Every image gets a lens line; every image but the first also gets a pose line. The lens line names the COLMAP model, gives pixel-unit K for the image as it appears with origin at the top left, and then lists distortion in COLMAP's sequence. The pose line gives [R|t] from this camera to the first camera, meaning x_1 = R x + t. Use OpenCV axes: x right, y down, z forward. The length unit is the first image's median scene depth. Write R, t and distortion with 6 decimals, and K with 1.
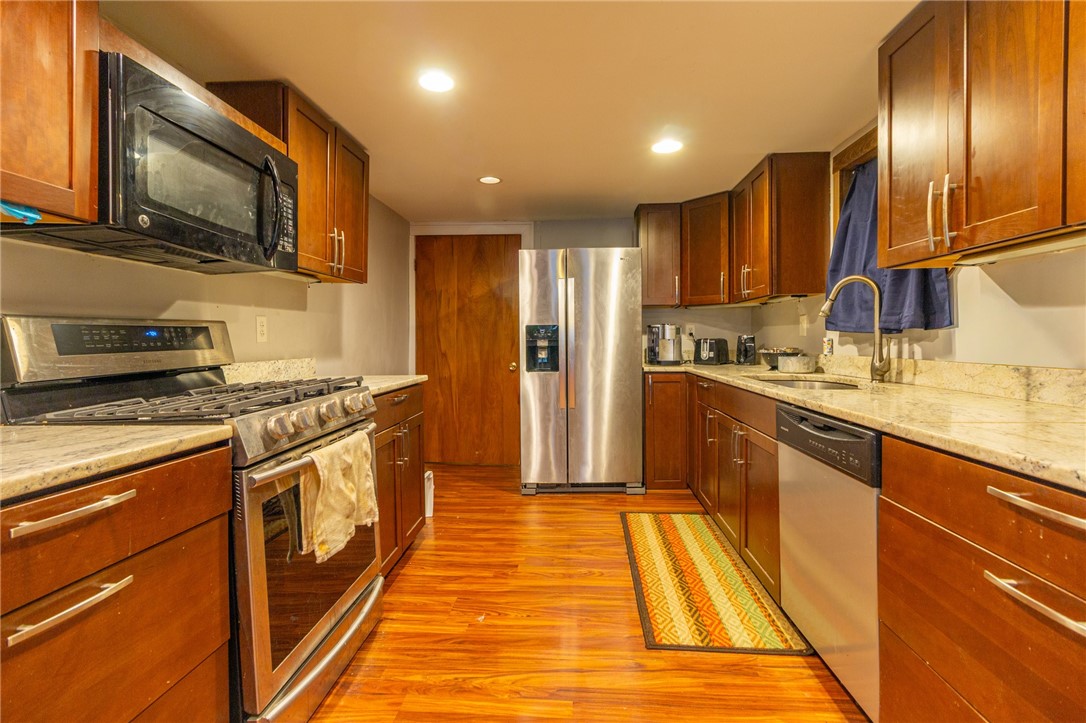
lens RADIAL K [[506.9, 0, 545.4], [0, 506.9, 354.6], [0, 0, 1]] dist [0.000736, 0.000929]
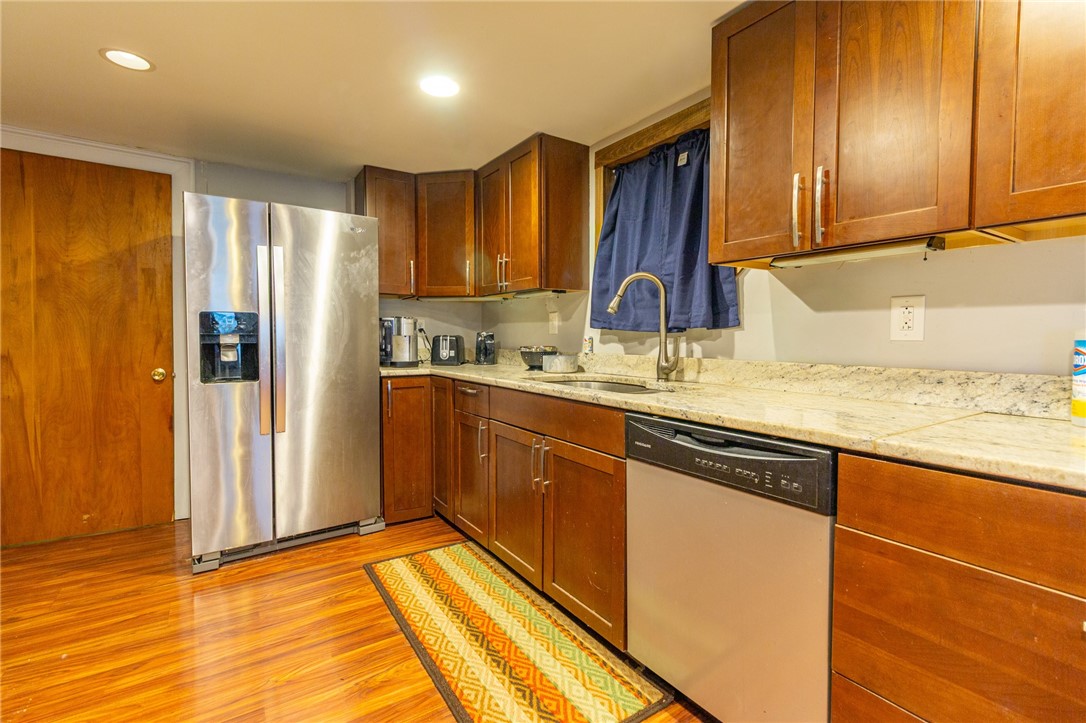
lens RADIAL K [[498.3, 0, 545.0], [0, 498.3, 354.4], [0, 0, 1]] dist [0.001872, 0.000336]
pose [[0.790793, -0.011205, 0.611981, -0.091319], [0.007487, 0.999935, 0.008634, -0.005847], [-0.612037, -0.002246, 0.790826, 0.264111]]
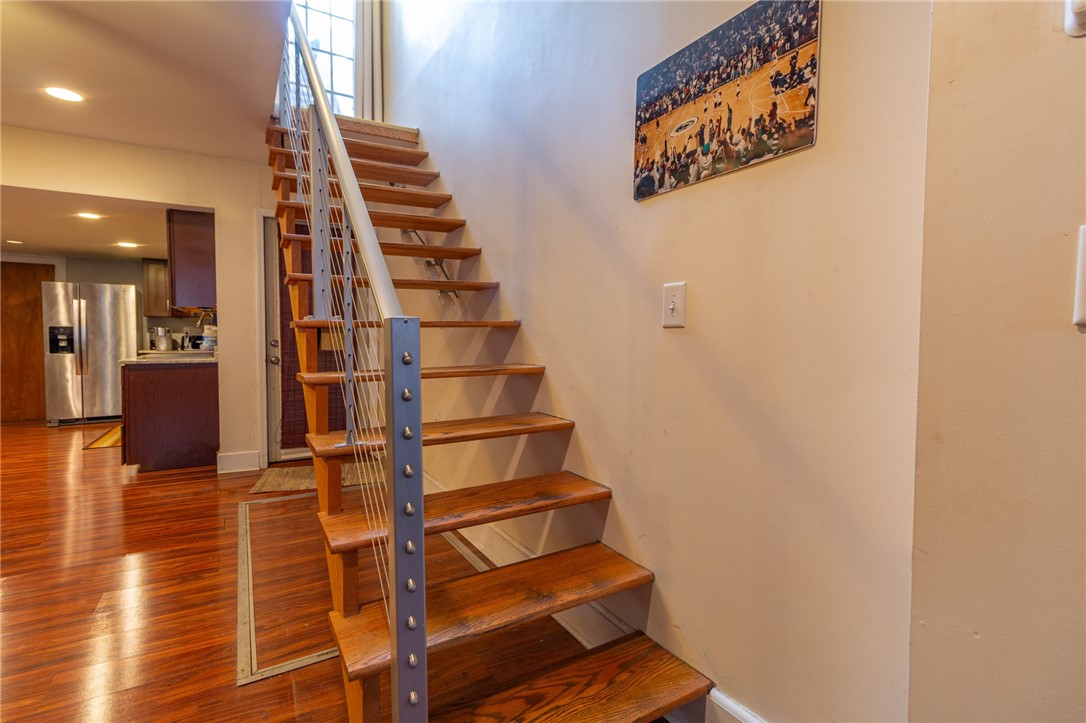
lens RADIAL K [[506.9, 0, 545.4], [0, 506.9, 354.6], [0, 0, 1]] dist [0.000736, 0.000929]
pose [[0.815333, -0.008328, 0.578933, 0.382121], [0.007041, 0.999965, 0.004469, 0.047282], [-0.578950, 0.000432, 0.815363, -1.546071]]
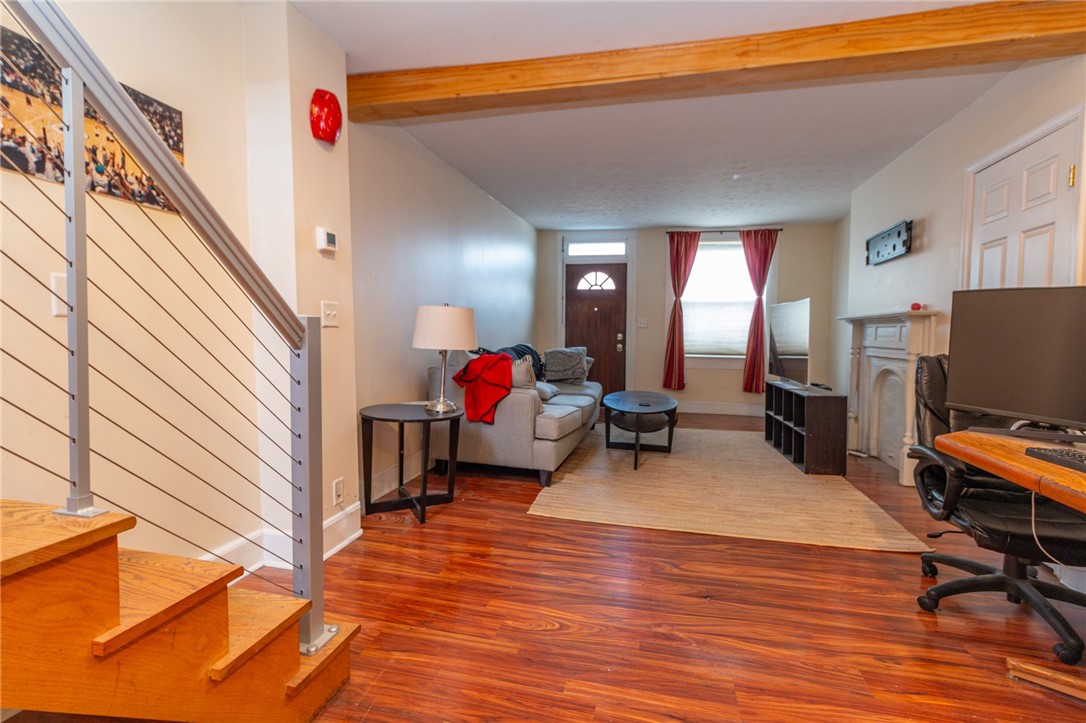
lens RADIAL K [[506.9, 0, 545.4], [0, 506.9, 354.6], [0, 0, 1]] dist [0.000736, 0.000929]
pose [[-0.987381, -0.005445, 0.158272, 0.207905], [0.005526, 0.997615, 0.068799, 0.030153], [-0.158269, 0.068805, -0.984996, -0.796703]]
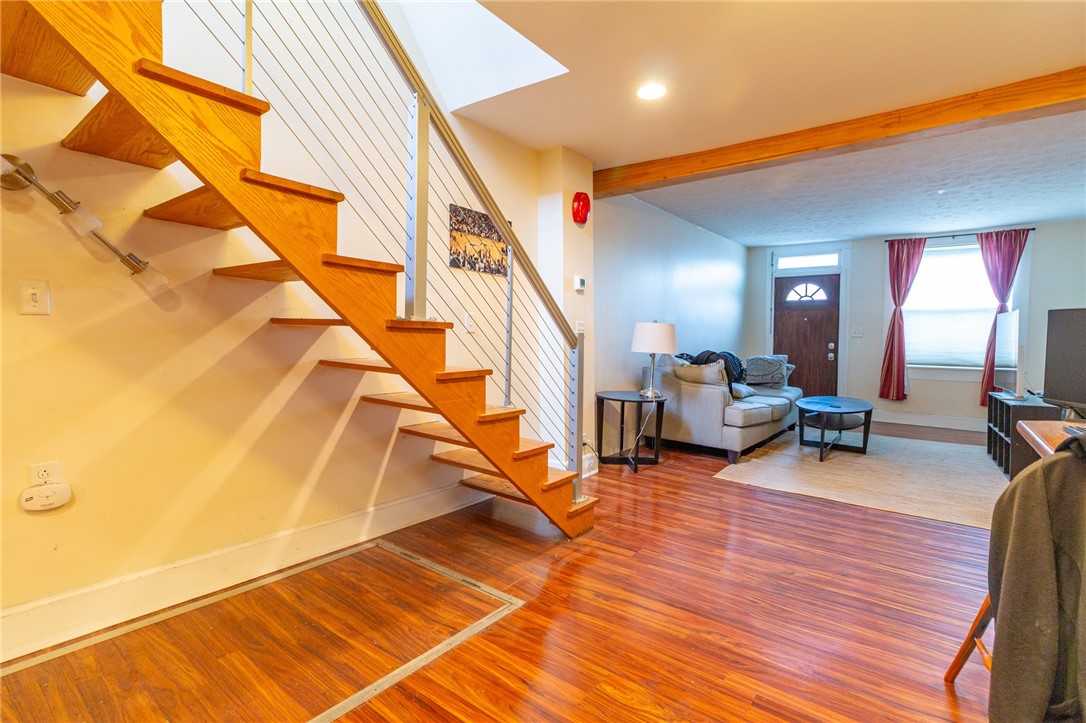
lens RADIAL K [[515.9, 0, 547.6], [0, 515.9, 357.2], [0, 0, 1]] dist [0.001525, 0.000376]
pose [[-0.836140, -0.018632, 0.548200, 0.027929], [0.012156, 0.998548, 0.052479, 0.020536], [-0.548382, 0.050544, -0.834699, -0.404895]]
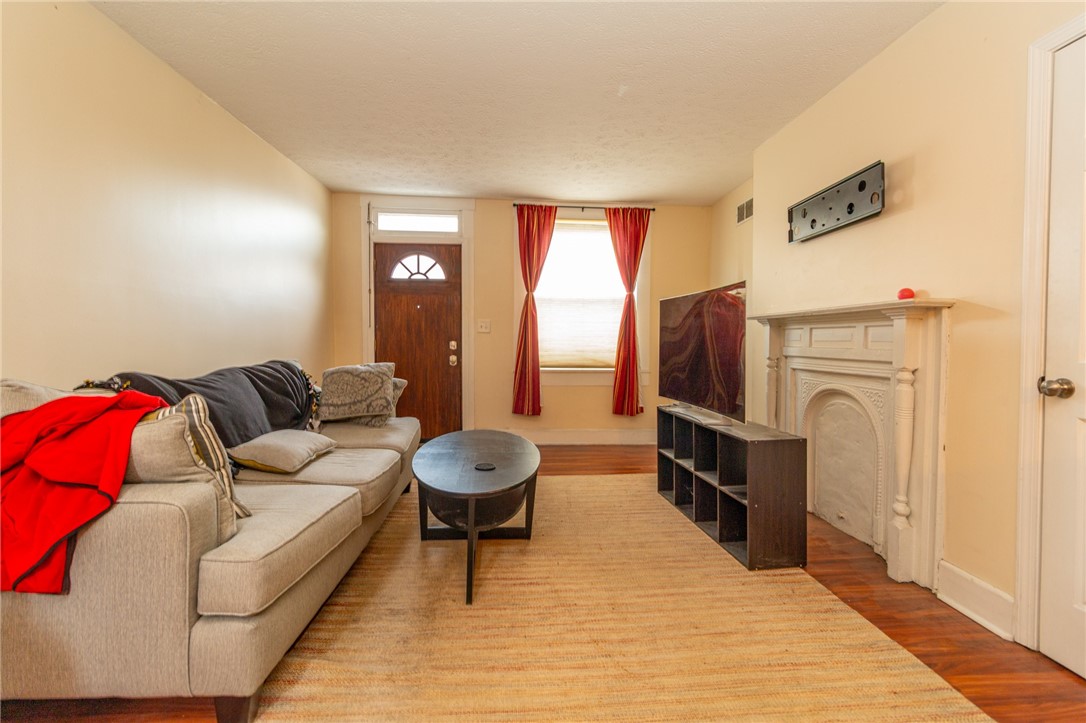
lens RADIAL K [[502.6, 0, 539.3], [0, 502.6, 346.1], [0, 0, 1]] dist [0.001740, 0.000085]
pose [[-0.991407, 0.010180, -0.130415, 0.174280], [0.005206, 0.999248, 0.038424, 0.050259], [0.130708, 0.037415, -0.990715, -1.446096]]
